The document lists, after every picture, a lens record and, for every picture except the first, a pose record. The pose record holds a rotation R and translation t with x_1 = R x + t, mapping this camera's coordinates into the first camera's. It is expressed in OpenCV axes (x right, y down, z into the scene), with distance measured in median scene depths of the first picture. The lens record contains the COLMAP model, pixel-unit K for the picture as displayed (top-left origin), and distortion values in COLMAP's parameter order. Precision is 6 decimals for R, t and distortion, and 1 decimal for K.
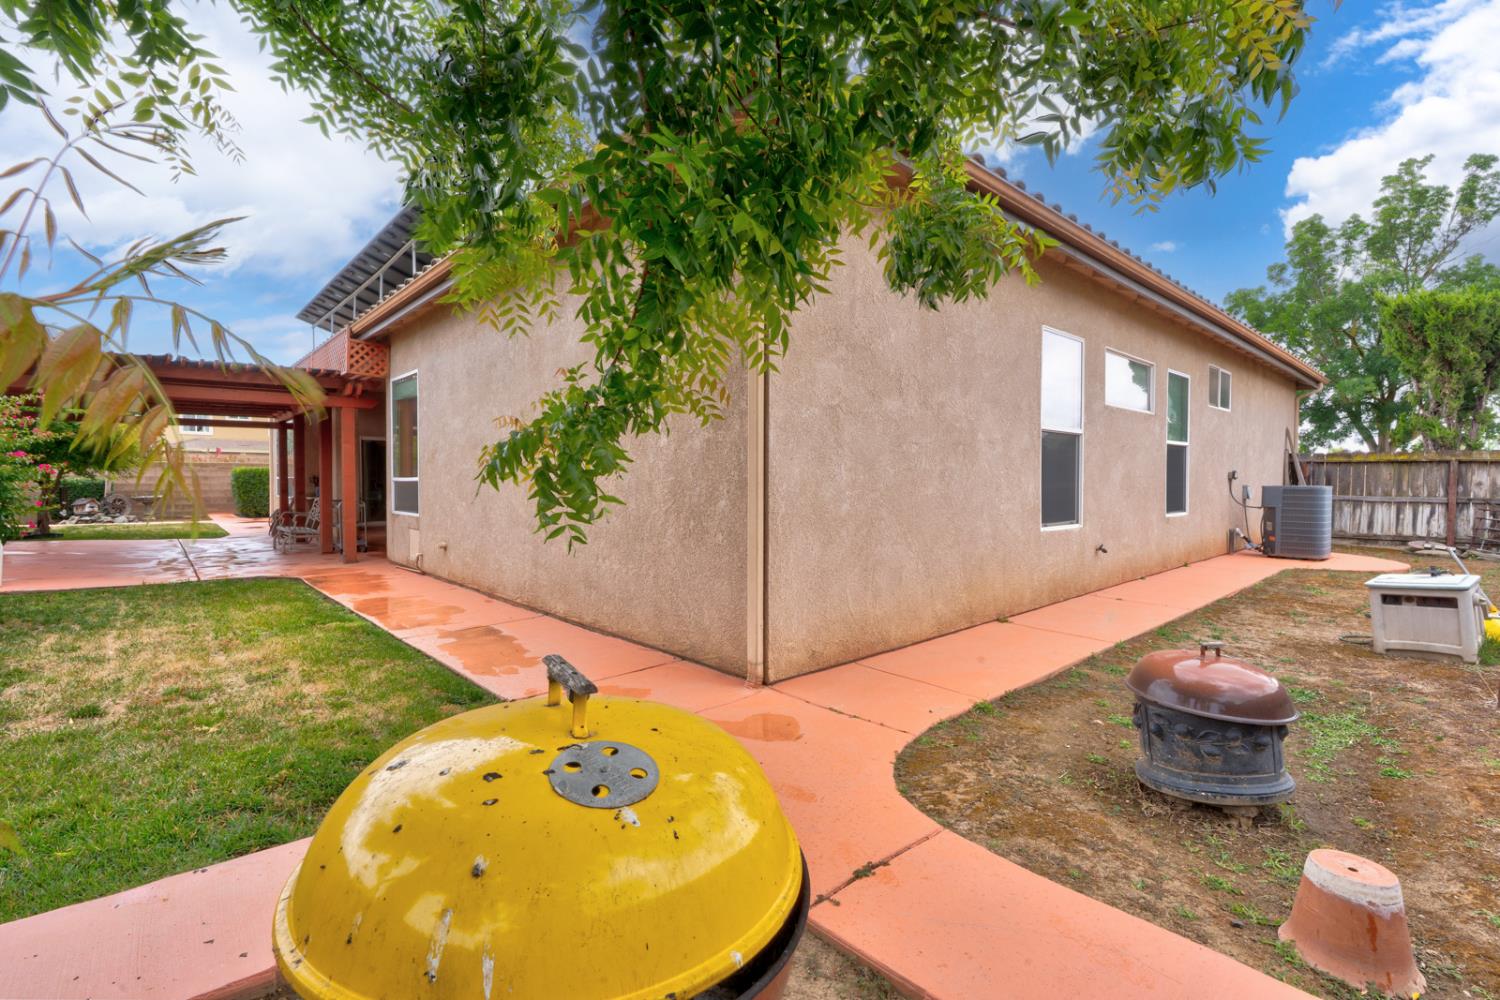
lens RADIAL K [[688.7, 0, 756.5], [0, 688.7, 493.6], [0, 0, 1]] dist [-0.009505, 0.002434]
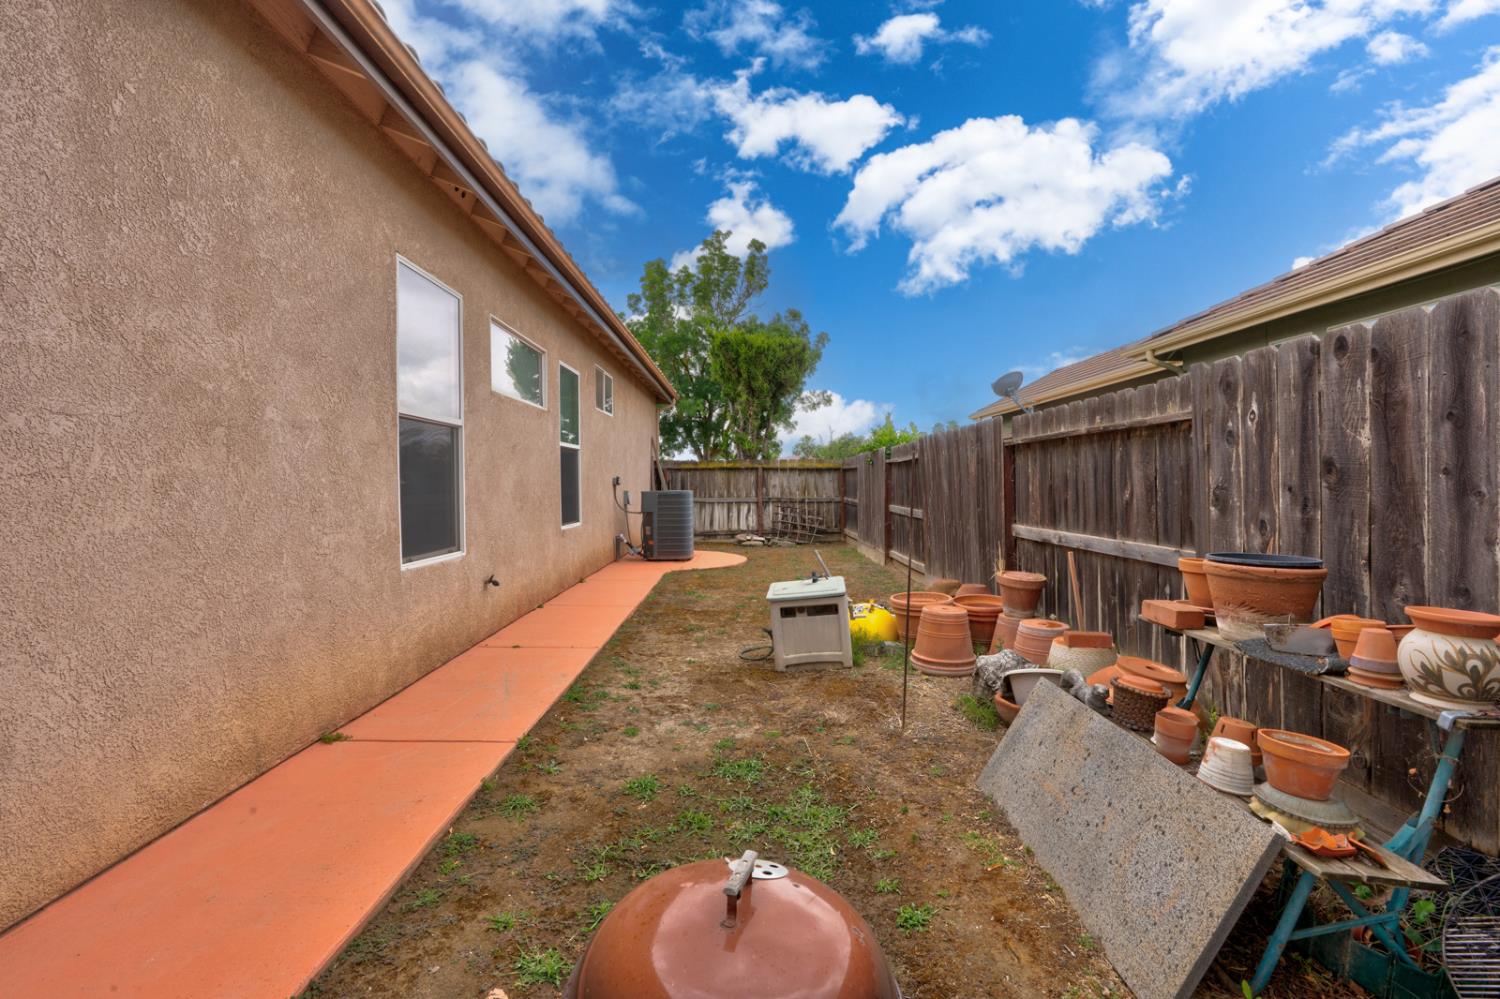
lens RADIAL K [[688.7, 0, 753.9], [0, 688.7, 486.3], [0, 0, 1]] dist [-0.009505, 0.002434]
pose [[0.673526, -0.013749, 0.739035, 0.090497], [0.029075, 0.999546, -0.007902, -0.005593], [-0.738591, 0.026809, 0.673620, 0.179274]]
